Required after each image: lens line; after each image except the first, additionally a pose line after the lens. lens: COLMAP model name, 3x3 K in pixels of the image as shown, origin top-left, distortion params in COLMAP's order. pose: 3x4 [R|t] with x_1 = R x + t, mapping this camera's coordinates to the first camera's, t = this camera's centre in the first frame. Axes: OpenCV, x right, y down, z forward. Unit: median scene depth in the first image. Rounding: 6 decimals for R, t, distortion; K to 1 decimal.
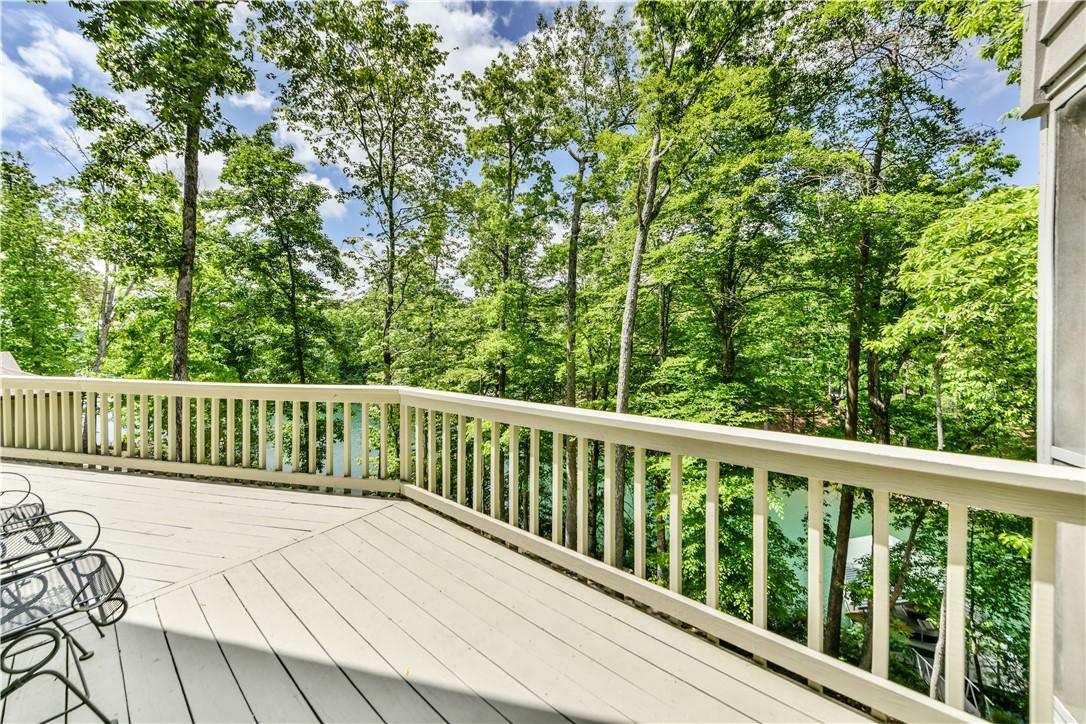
lens RADIAL K [[430.5, 0, 539.7], [0, 430.5, 354.3], [0, 0, 1]] dist [0.007821, -0.000273]
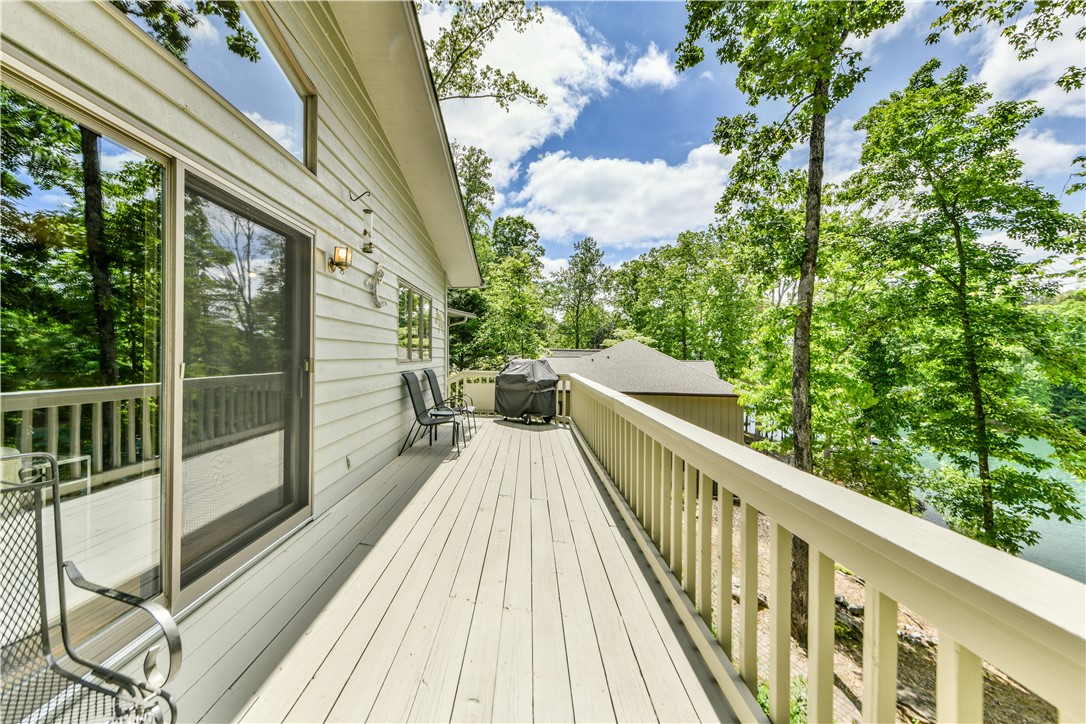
lens RADIAL K [[430.5, 0, 539.7], [0, 430.5, 354.3], [0, 0, 1]] dist [0.007821, -0.000273]
pose [[0.266284, -0.004569, -0.963884, -0.084945], [-0.020474, 0.999736, -0.010395, -0.001947], [0.963677, 0.022503, 0.266121, 0.170436]]
